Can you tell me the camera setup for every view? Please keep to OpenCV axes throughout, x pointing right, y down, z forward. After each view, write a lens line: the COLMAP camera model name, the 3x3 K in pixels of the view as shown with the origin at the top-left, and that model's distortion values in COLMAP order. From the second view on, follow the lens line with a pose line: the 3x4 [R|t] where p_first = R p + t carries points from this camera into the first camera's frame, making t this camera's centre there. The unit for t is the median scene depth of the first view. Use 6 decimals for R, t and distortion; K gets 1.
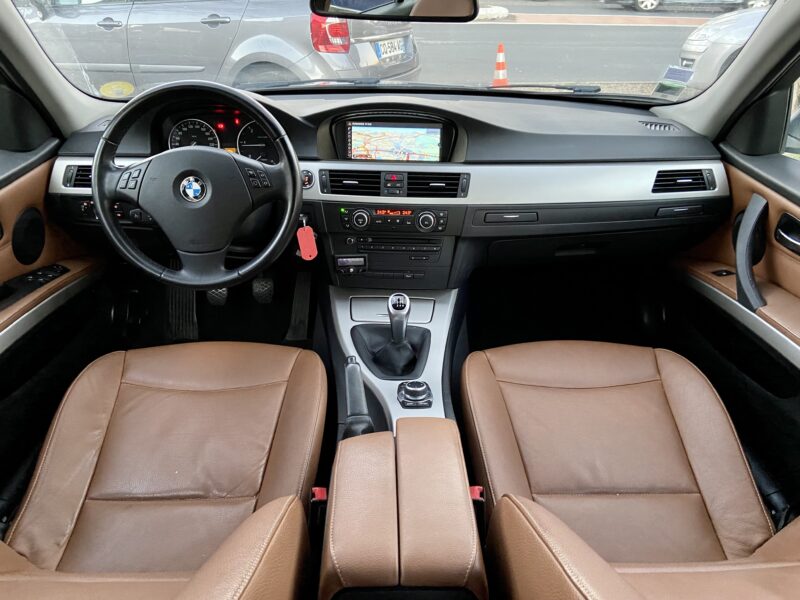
lens RADIAL K [[616.1, 0, 400.0], [0, 616.1, 300.0], [0, 0, 1]] dist [0.124448, -0.138001]
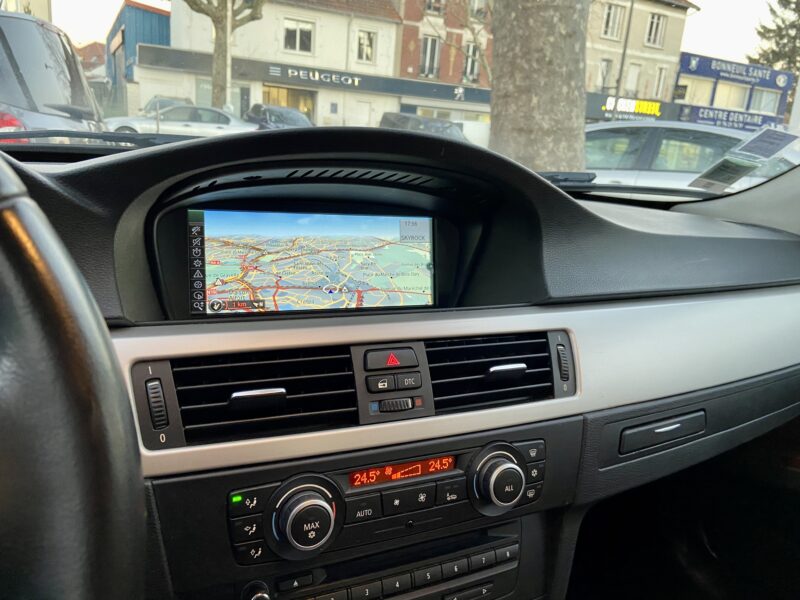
lens RADIAL K [[616.1, 0, 400.0], [0, 616.1, 300.0], [0, 0, 1]] dist [0.124448, -0.138001]
pose [[0.894550, -0.058140, 0.443170, -0.144134], [0.160809, 0.966975, -0.197739, -0.163144], [-0.417038, 0.248153, 0.874357, 0.708479]]
